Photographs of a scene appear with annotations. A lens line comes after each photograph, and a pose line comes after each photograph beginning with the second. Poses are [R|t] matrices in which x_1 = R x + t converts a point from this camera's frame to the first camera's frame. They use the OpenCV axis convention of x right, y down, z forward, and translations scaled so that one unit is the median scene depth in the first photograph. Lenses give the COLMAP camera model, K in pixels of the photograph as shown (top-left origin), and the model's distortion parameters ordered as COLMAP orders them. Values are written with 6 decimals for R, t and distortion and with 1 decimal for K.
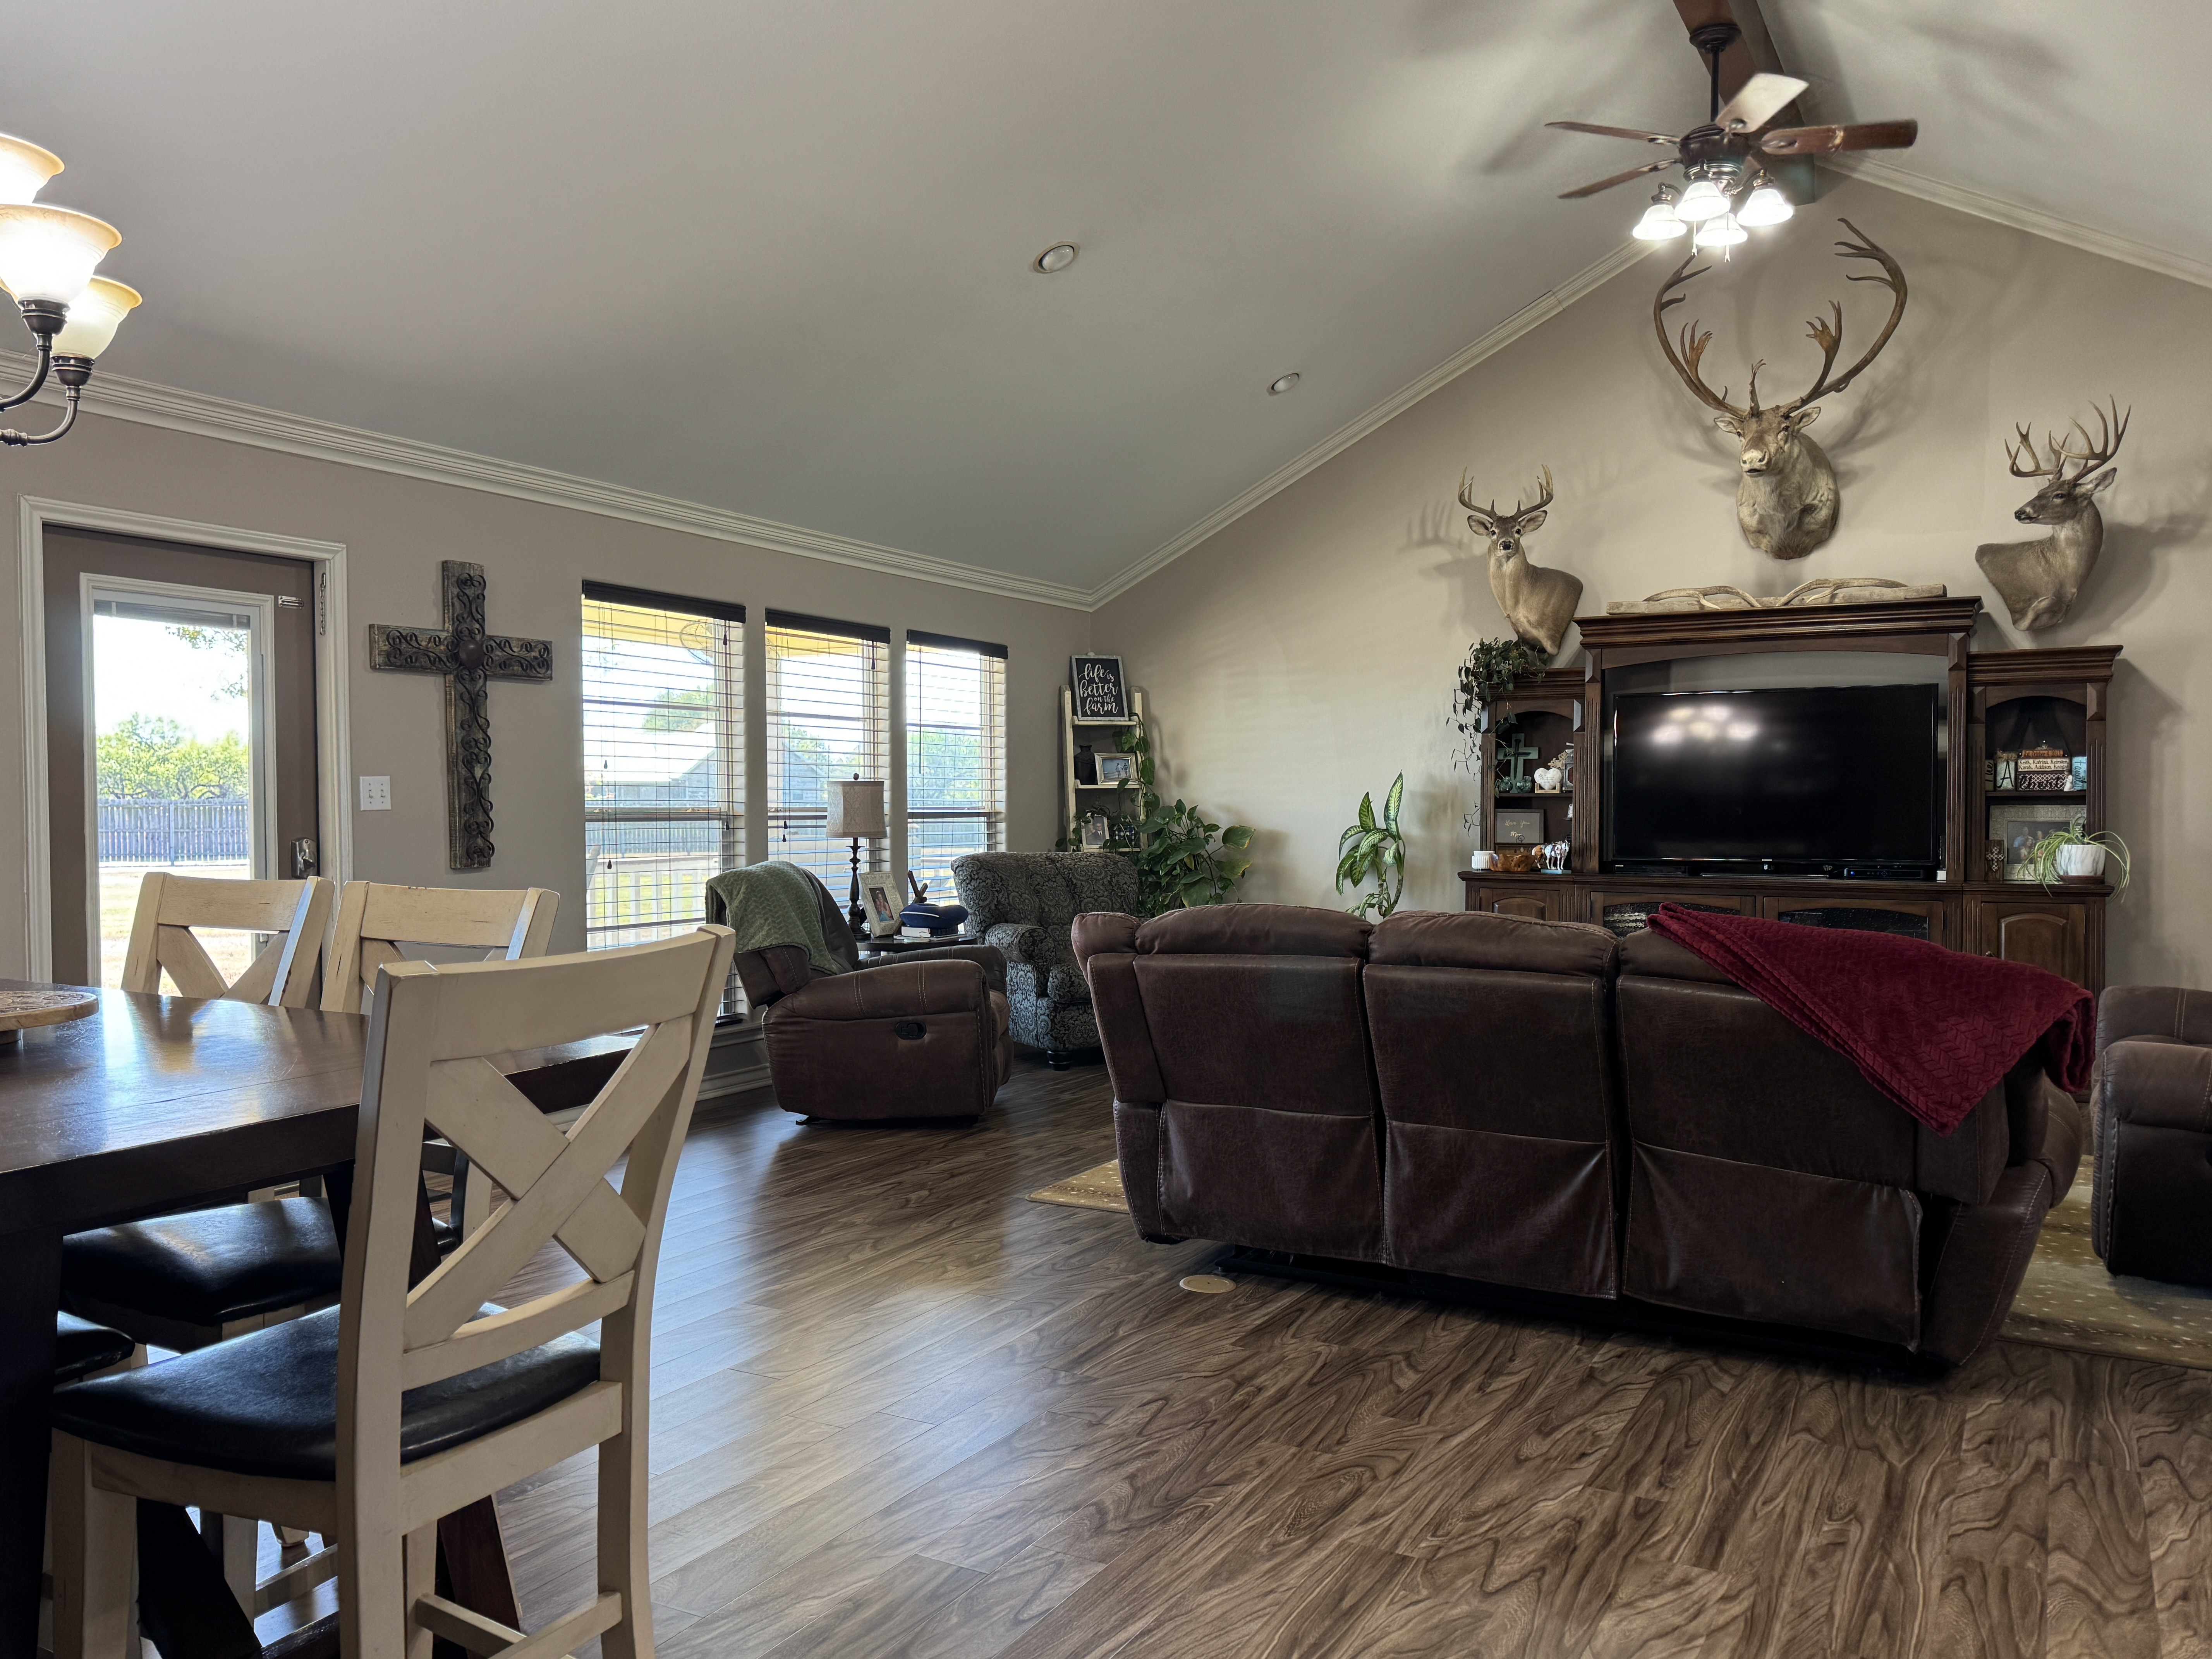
lens RADIAL K [[1716.8, 0, 1102.8], [0, 1716.8, 844.5], [0, 0, 1]] dist [0.066716, -0.085238]
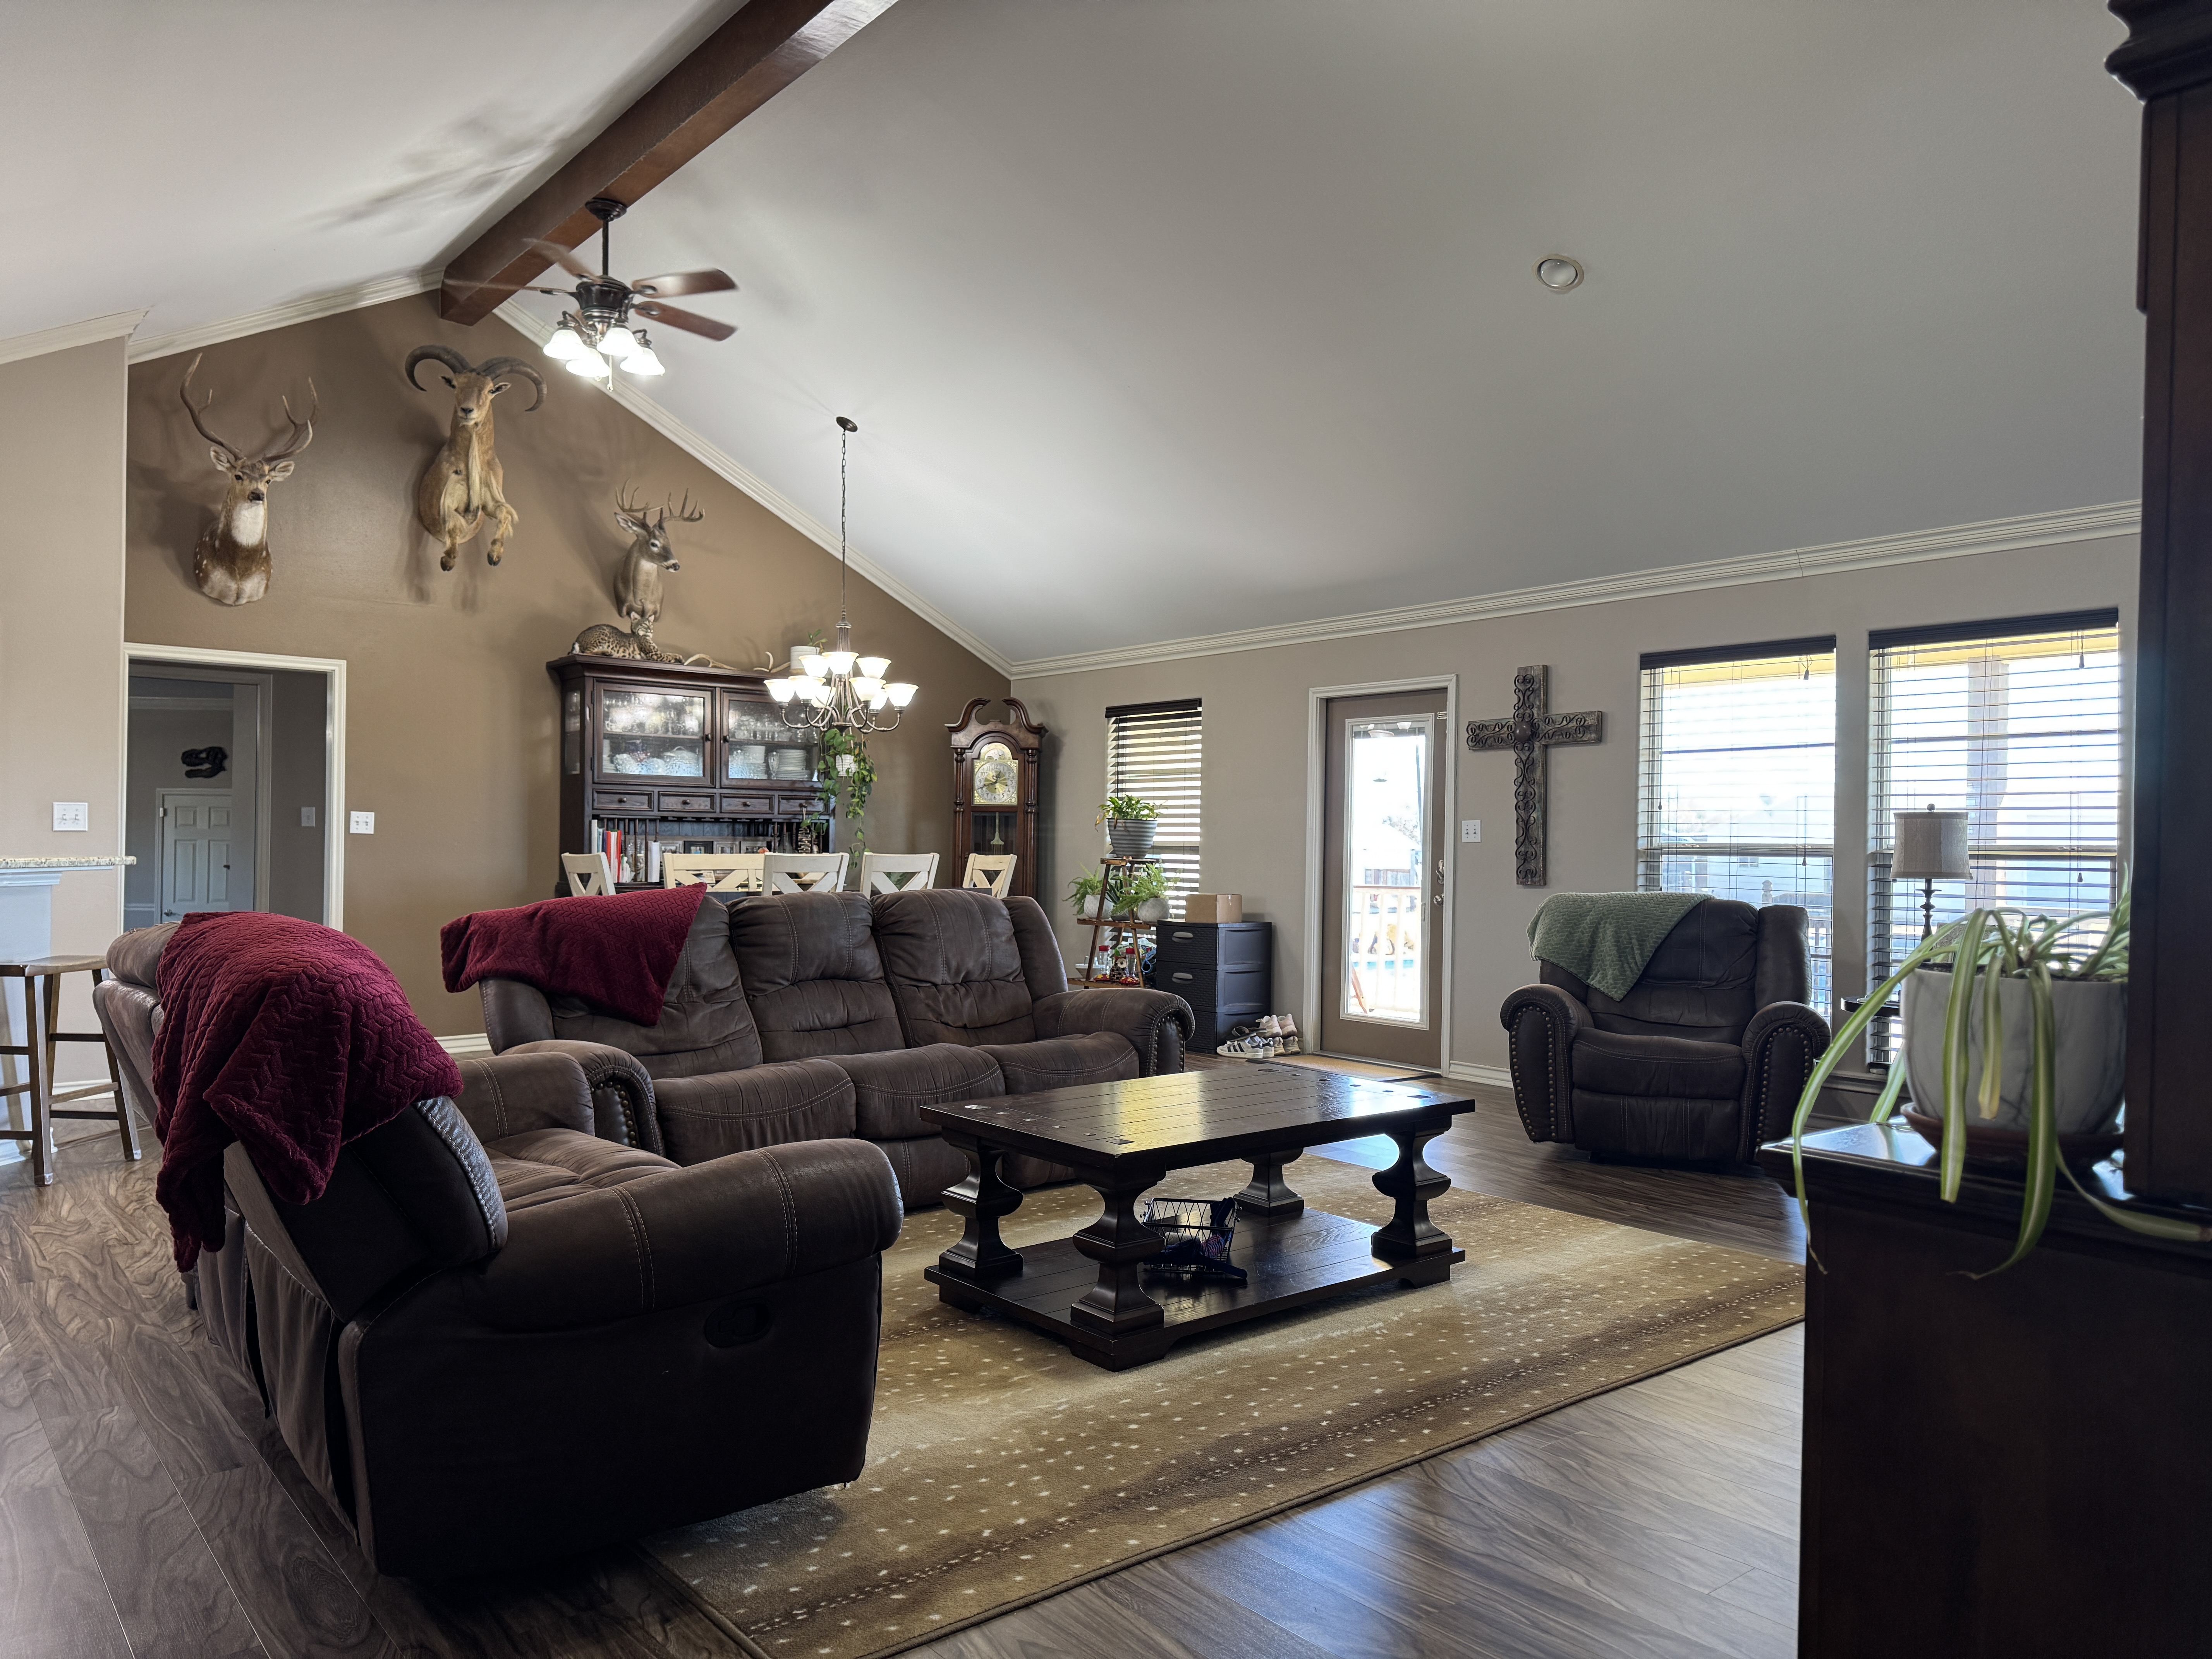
lens RADIAL K [[1575.1, 0, 1109.9], [0, 1575.1, 834.6], [0, 0, 1]] dist [0.066867, -0.083279]
pose [[-0.377853, -0.014693, -0.925749, 0.747205], [-0.037533, 0.999295, -0.000541, -0.010872], [0.925104, 0.034542, -0.378139, 0.934846]]
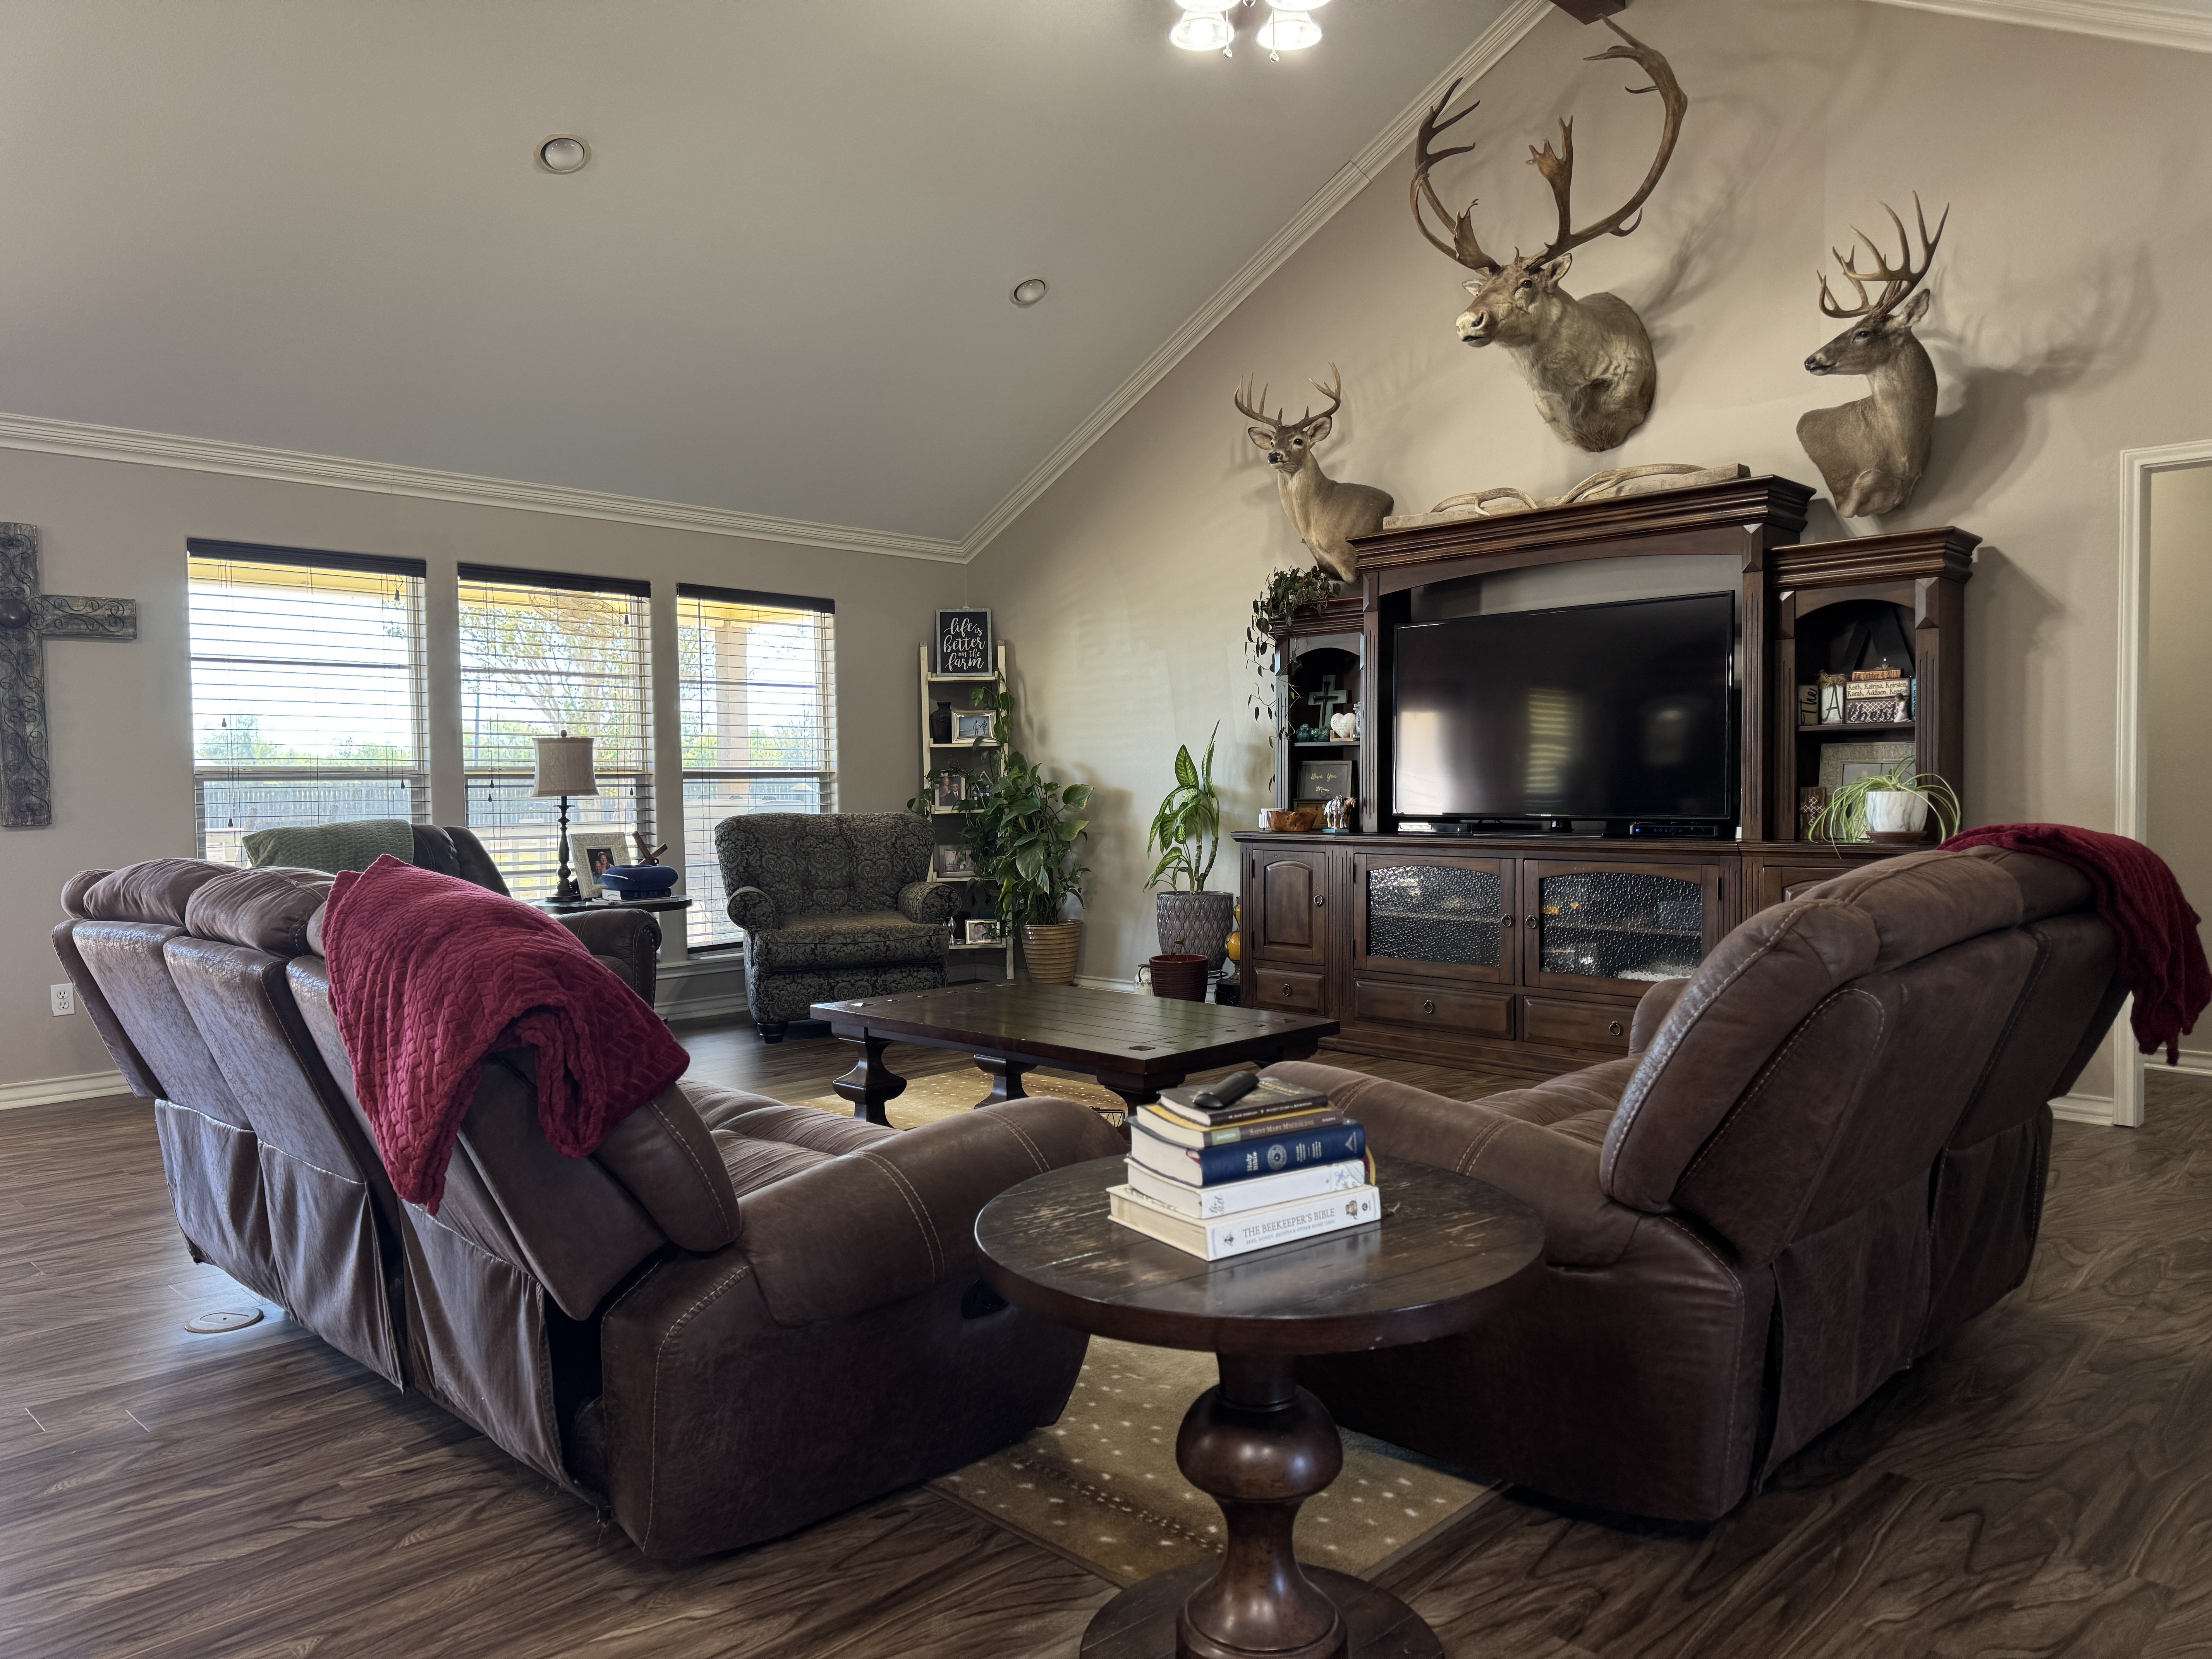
lens RADIAL K [[1575.1, 0, 1095.7], [0, 1575.1, 826.5], [0, 0, 1]] dist [0.066867, -0.083279]
pose [[0.962555, -0.002965, -0.271071, 0.393509], [0.004316, 0.999981, 0.004388, 0.010243], [0.271053, -0.005393, 0.962549, 0.221428]]
